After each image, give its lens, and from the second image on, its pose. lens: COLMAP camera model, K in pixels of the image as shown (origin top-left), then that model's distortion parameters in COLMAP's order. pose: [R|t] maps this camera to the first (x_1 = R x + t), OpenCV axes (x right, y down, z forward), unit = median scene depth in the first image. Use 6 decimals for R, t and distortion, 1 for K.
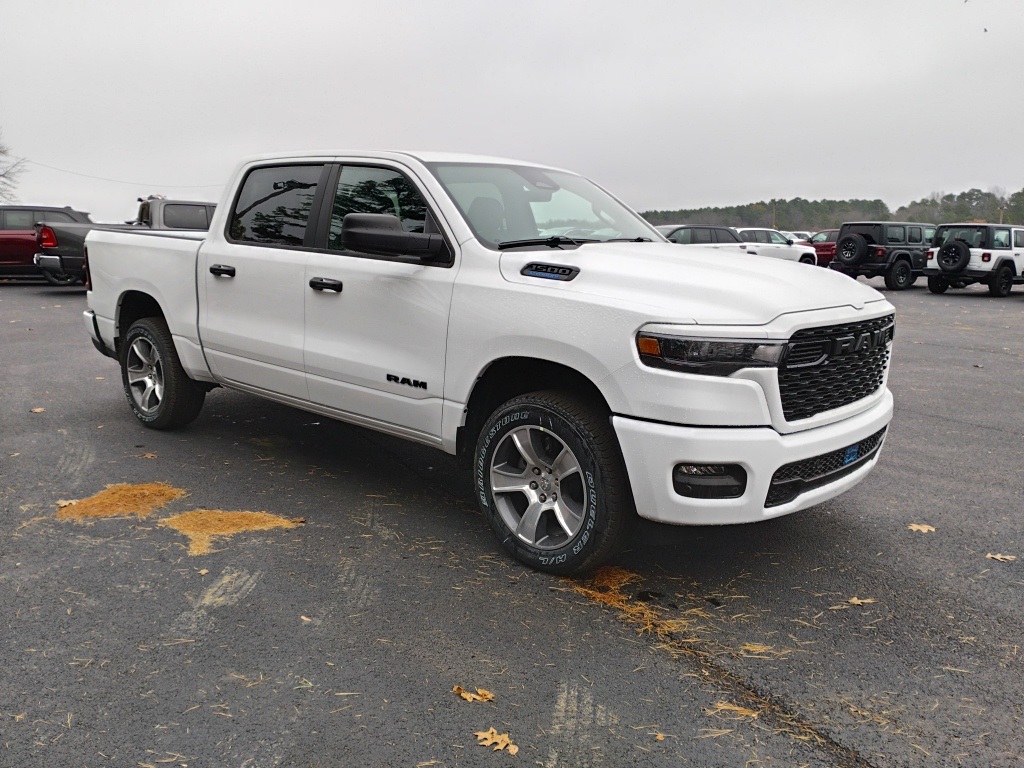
lens RADIAL K [[841.1, 0, 512.0], [0, 841.1, 384.0], [0, 0, 1]] dist [0.081419, -0.095539]
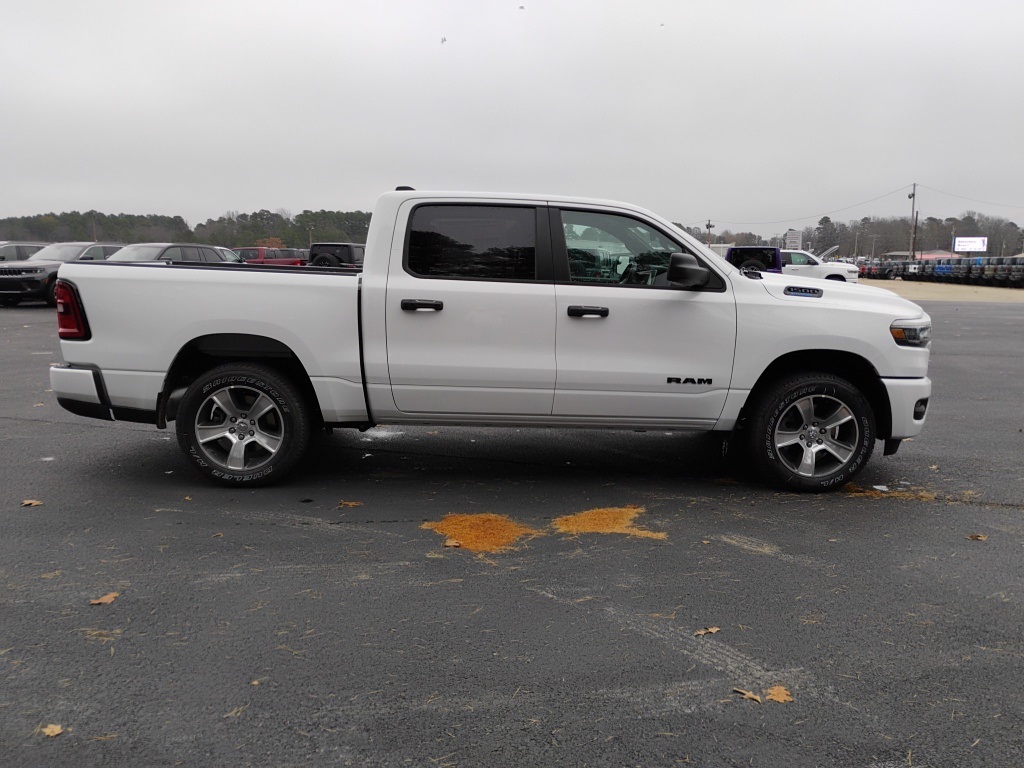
lens RADIAL K [[841.1, 0, 512.0], [0, 841.1, 384.0], [0, 0, 1]] dist [0.081419, -0.095539]
pose [[0.712225, -0.110023, 0.693275, -1.080864], [0.121950, 0.992015, 0.032150, -0.064921], [-0.691277, 0.061646, 0.719955, 0.222947]]
